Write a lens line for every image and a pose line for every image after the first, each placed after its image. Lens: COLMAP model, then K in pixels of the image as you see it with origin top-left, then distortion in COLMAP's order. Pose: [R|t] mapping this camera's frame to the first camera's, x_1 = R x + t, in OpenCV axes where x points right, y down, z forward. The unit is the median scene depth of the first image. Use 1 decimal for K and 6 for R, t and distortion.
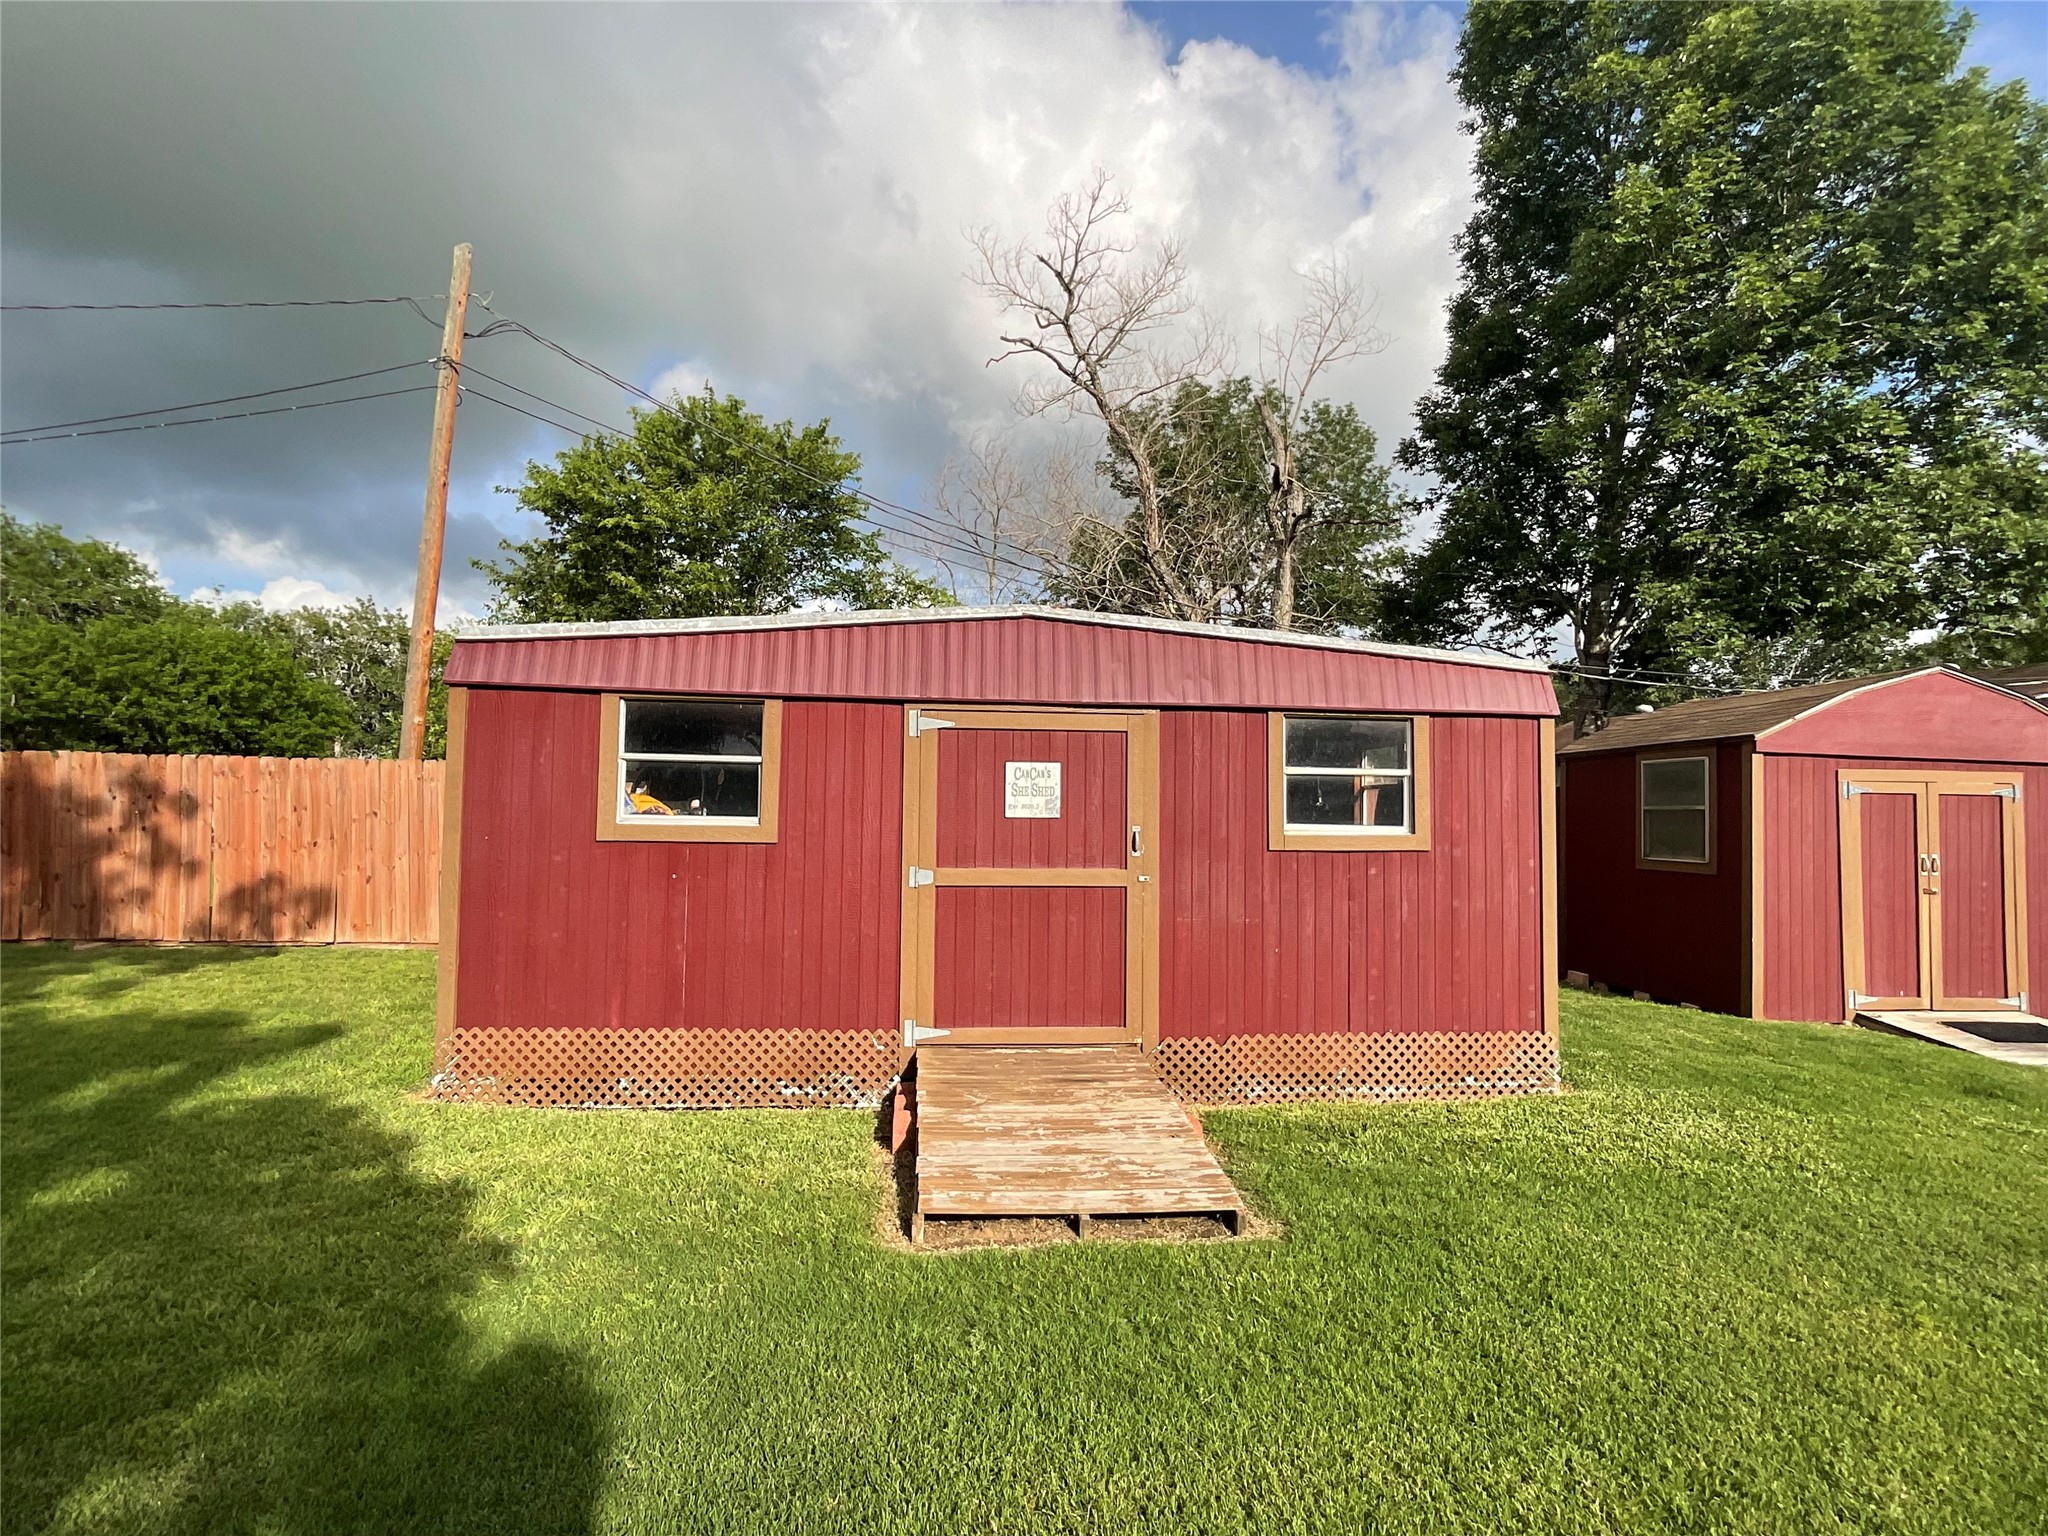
lens RADIAL K [[990.2, 0, 1027.2], [0, 990.2, 775.0], [0, 0, 1]] dist [-0.007087, 0.004028]
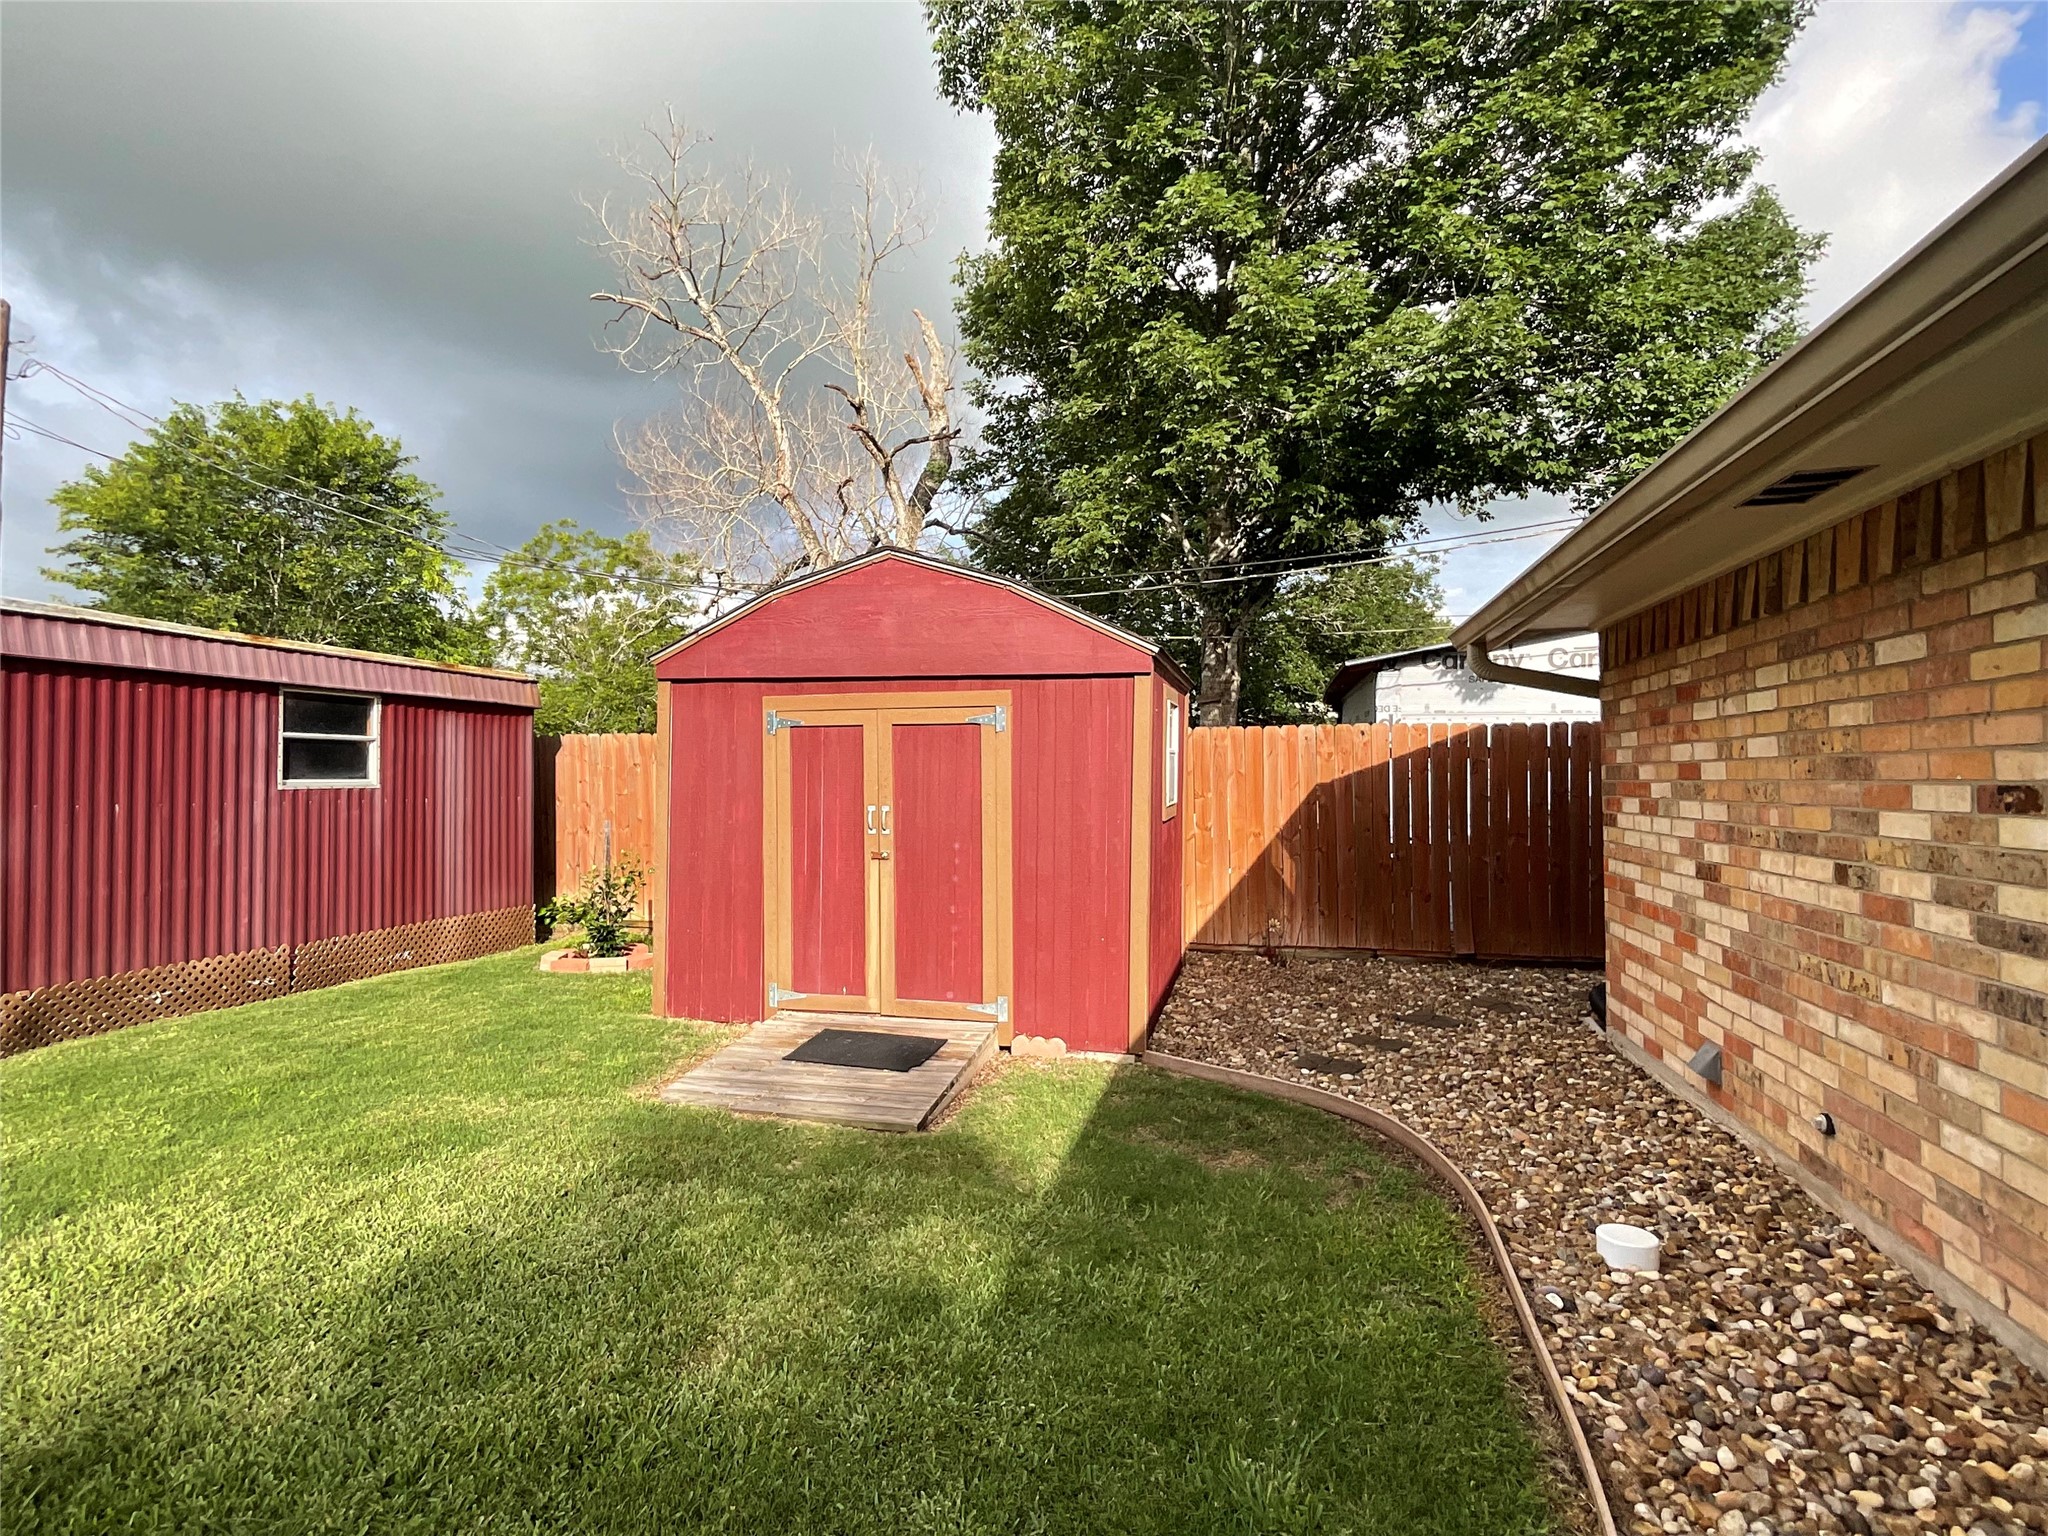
lens RADIAL K [[990.2, 0, 1016.4], [0, 990.2, 771.4], [0, 0, 1]] dist [-0.007087, 0.004028]
pose [[0.945061, -0.019050, -0.326339, 1.545373], [0.027570, 0.999389, 0.021503, 0.051739], [0.325730, -0.029319, 0.945008, 0.391646]]
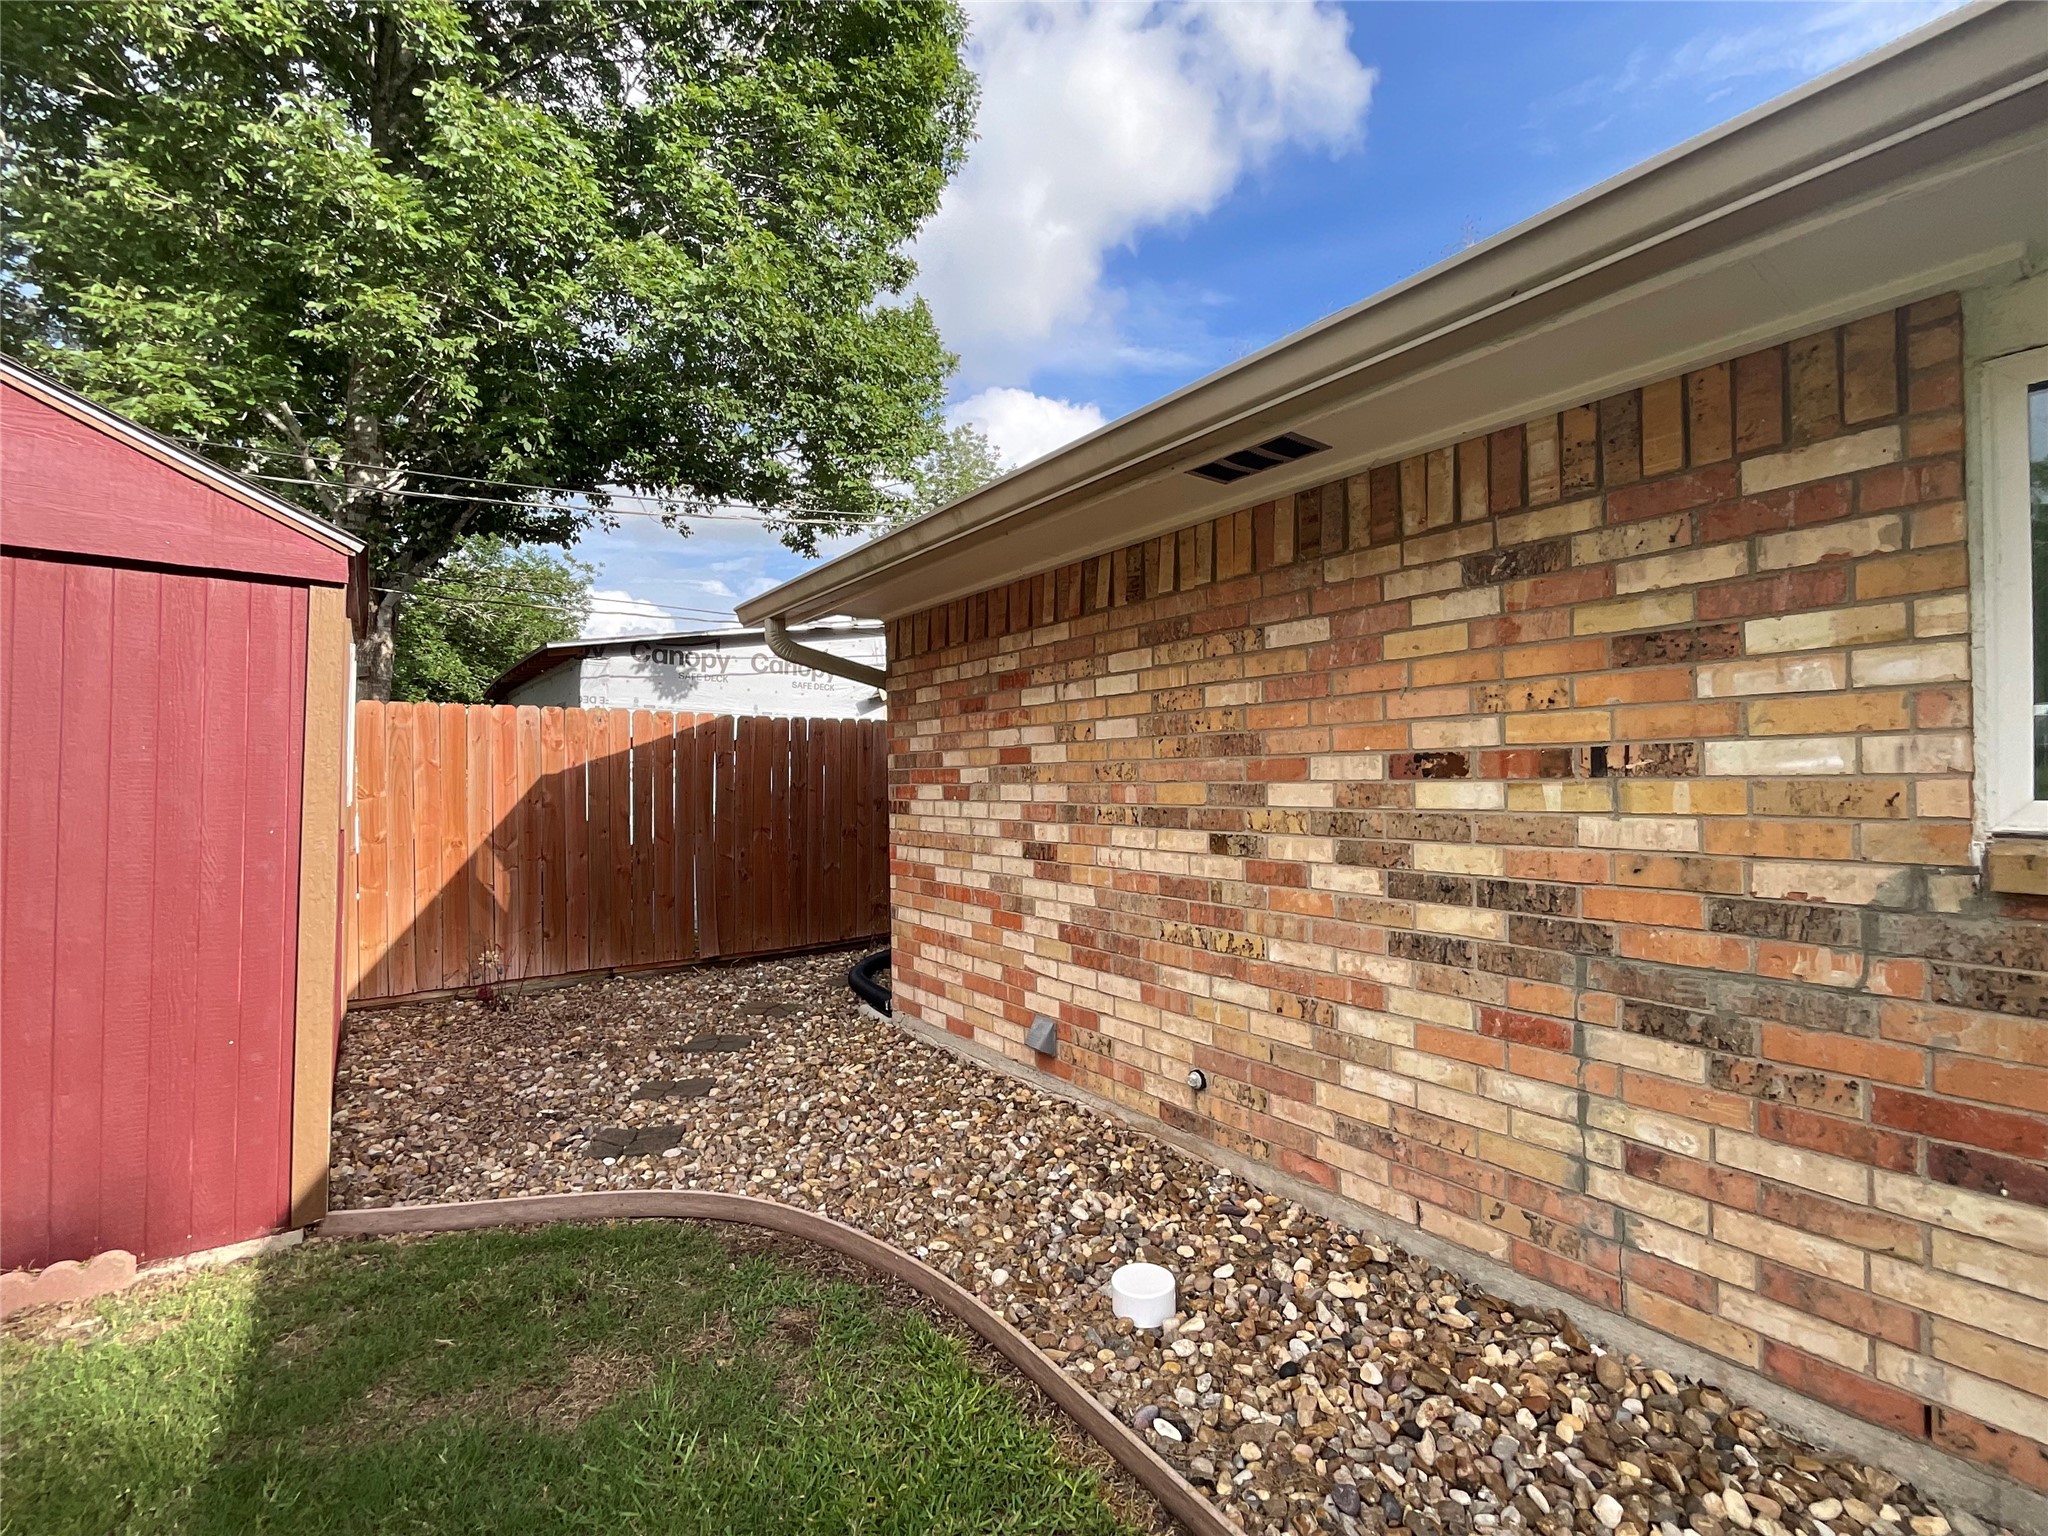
lens RADIAL K [[881.8, 0, 1031.4], [0, 881.8, 766.5], [0, 0, 1]] dist [-0.010114, 0.002933]
pose [[0.842148, -0.009872, 0.539155, 1.422999], [-0.001213, 0.999795, 0.020200, 0.076443], [-0.539244, -0.017666, 0.841964, 0.674636]]
